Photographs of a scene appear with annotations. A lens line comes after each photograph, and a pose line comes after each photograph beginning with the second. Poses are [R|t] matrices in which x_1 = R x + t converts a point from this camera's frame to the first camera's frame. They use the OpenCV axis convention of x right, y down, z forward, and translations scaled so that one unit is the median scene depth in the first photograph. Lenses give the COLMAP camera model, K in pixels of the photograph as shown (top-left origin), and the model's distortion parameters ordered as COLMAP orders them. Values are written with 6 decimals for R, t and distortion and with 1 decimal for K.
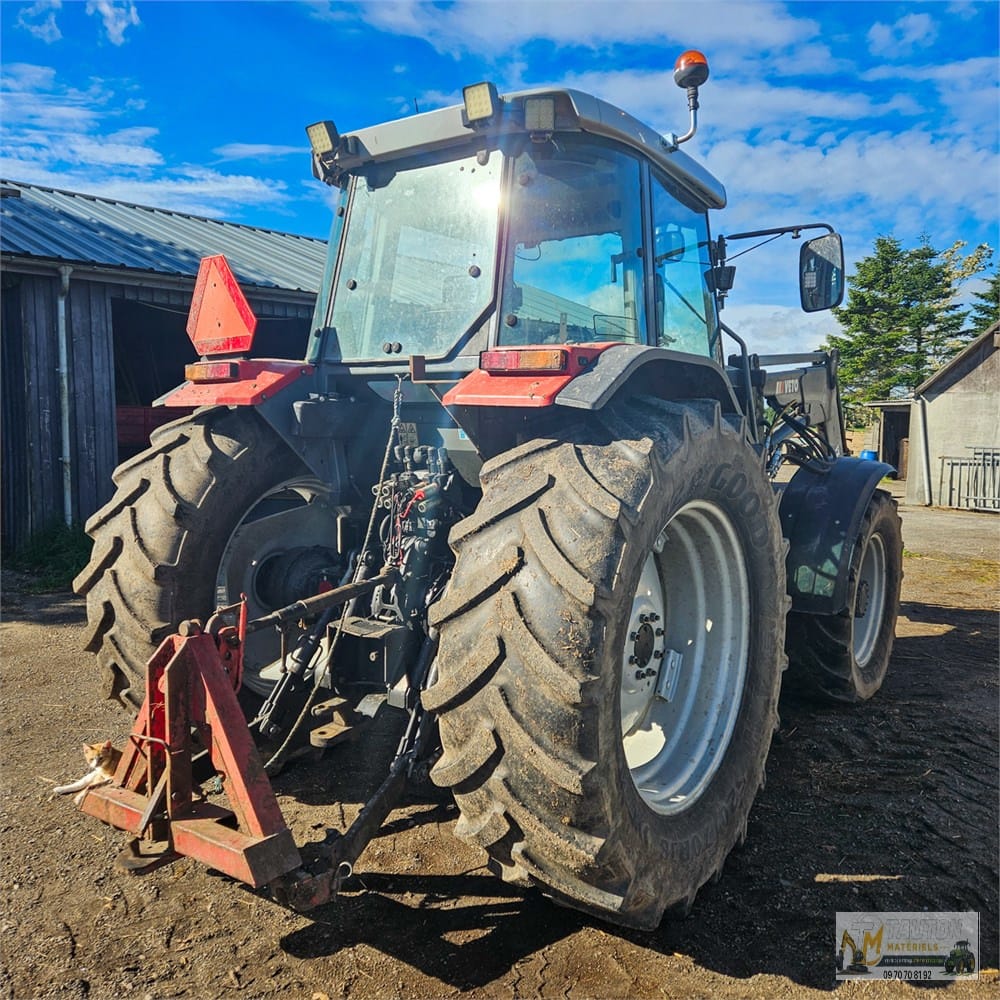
lens RADIAL K [[889.9, 0, 492.6], [0, 889.9, 493.0], [0, 0, 1]] dist [0.074136, -0.056553]
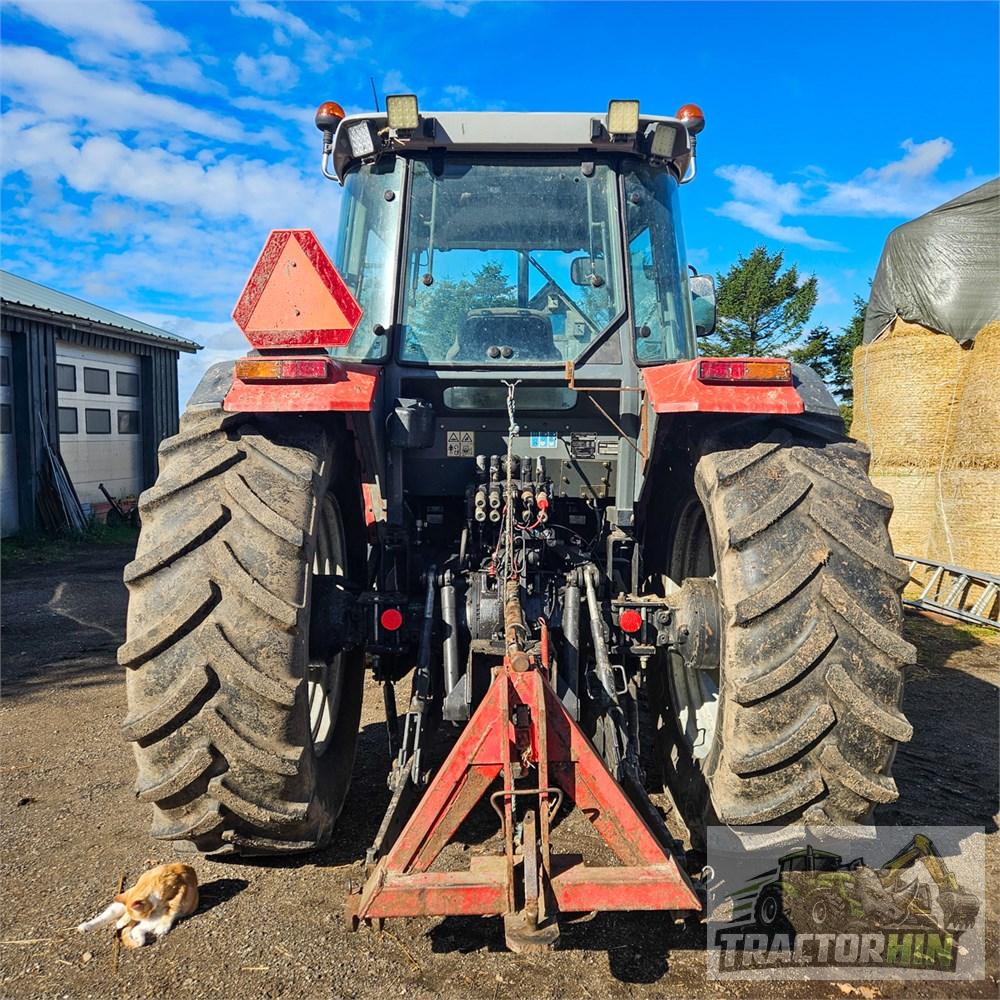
lens RADIAL K [[885.8, 0, 487.9], [0, 885.8, 508.2], [0, 0, 1]] dist [0.081395, -0.072254]
pose [[0.802438, -0.054728, 0.594220, -0.693374], [0.052072, 0.998409, 0.021635, -0.017540], [-0.594459, 0.013581, 0.804011, 0.246616]]
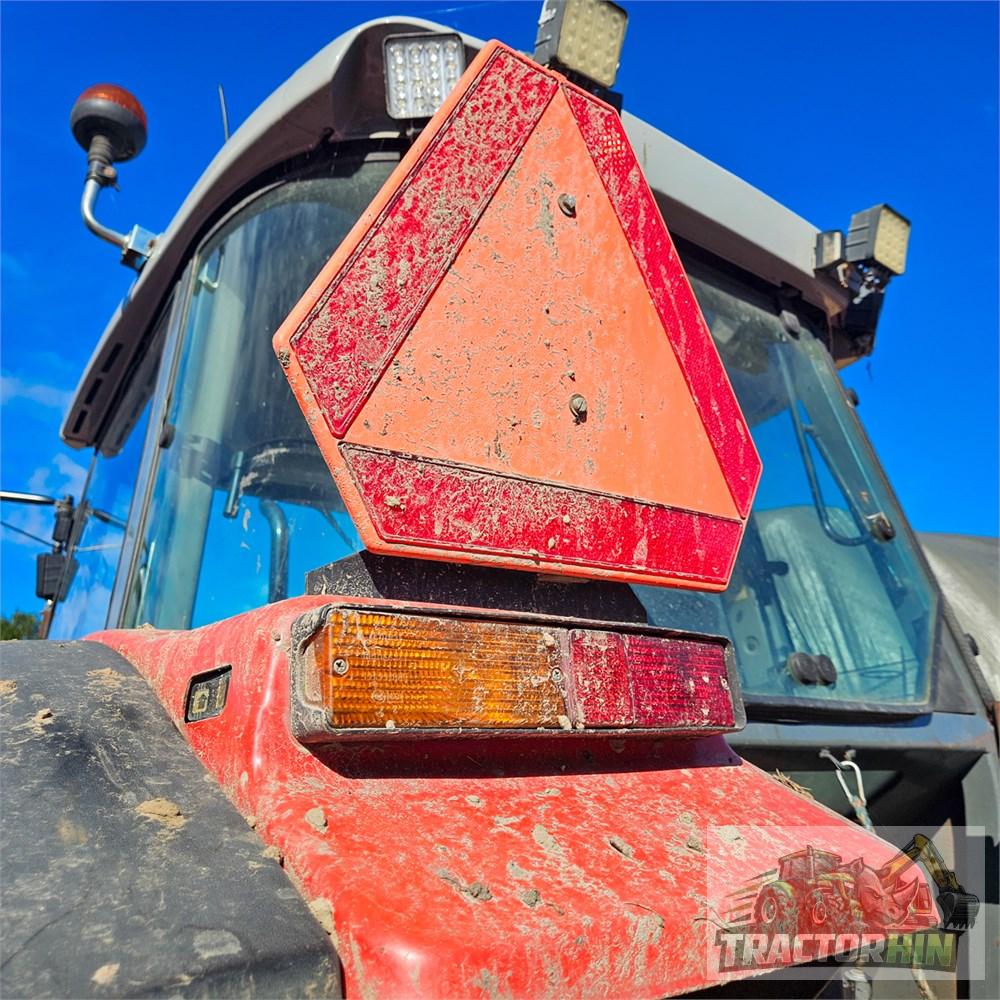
lens RADIAL K [[889.9, 0, 492.6], [0, 889.9, 493.0], [0, 0, 1]] dist [0.074136, -0.056553]
pose [[0.286158, 0.295180, 0.911582, -0.479438], [0.114248, 0.934068, -0.338326, -0.123640], [-0.951347, 0.200961, 0.233568, 1.025614]]
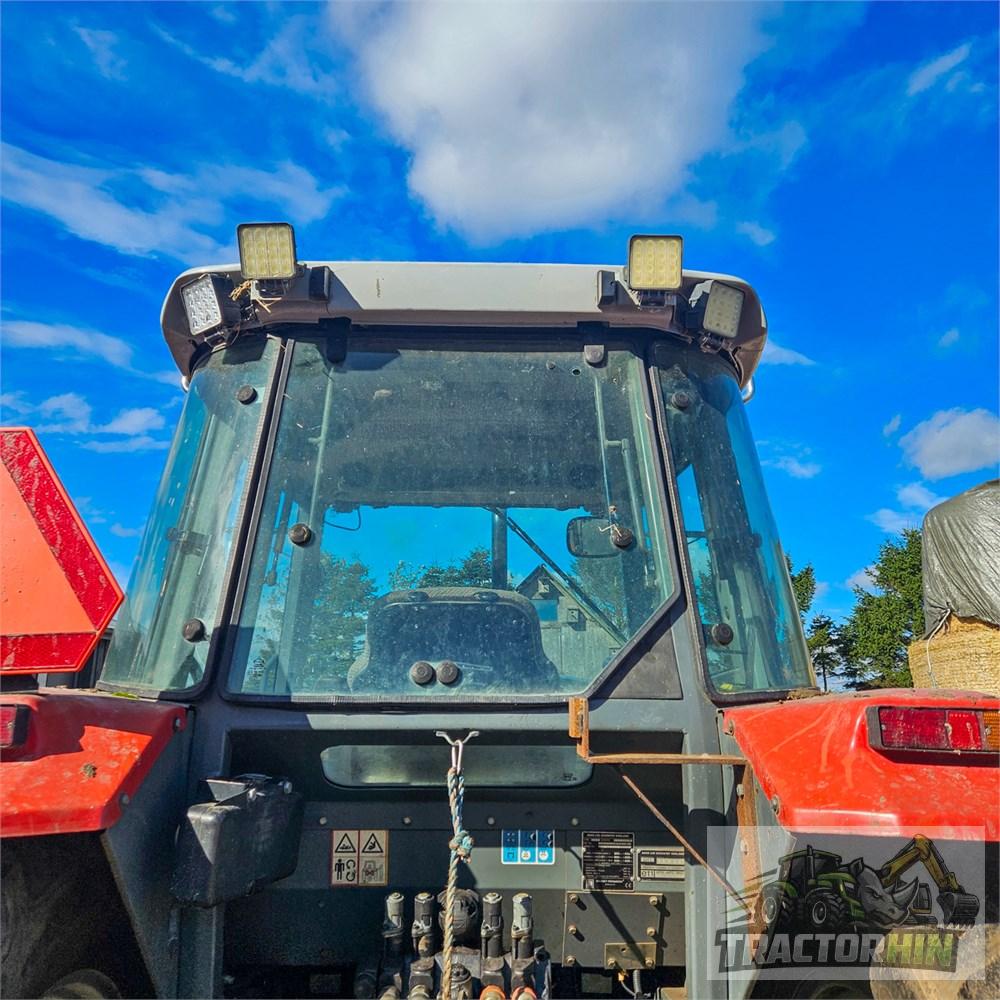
lens RADIAL K [[889.9, 0, 492.6], [0, 889.9, 493.0], [0, 0, 1]] dist [0.074136, -0.056553]
pose [[0.794467, 0.145134, 0.589710, -0.378422], [0.054099, 0.950252, -0.306749, -0.107222], [-0.604893, 0.275605, 0.747092, 0.601776]]
